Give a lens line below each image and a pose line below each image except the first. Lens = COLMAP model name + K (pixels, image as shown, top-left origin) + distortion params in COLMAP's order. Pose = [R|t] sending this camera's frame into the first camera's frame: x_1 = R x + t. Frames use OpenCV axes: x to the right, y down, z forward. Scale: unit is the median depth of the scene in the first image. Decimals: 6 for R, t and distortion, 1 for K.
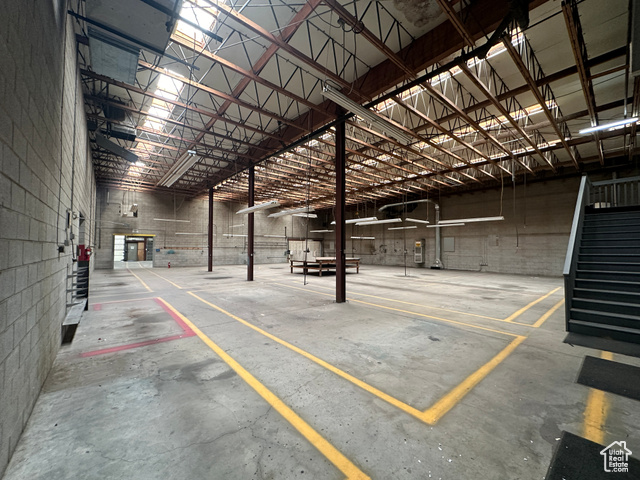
lens RADIAL K [[254.8, 0, 318.9], [0, 254.8, 241.1], [0, 0, 1]] dist [-0.001965, -0.000555]
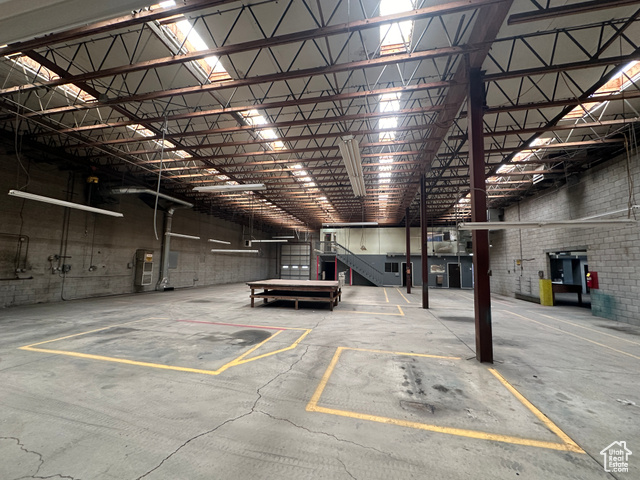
lens RADIAL K [[254.8, 0, 318.9], [0, 254.8, 241.1], [0, 0, 1]] dist [-0.001965, -0.000555]
pose [[-0.601842, 0.055792, 0.796664, -0.506240], [-0.051905, 0.992715, -0.108734, 0.019774], [-0.796927, -0.106791, -0.594561, 1.218515]]
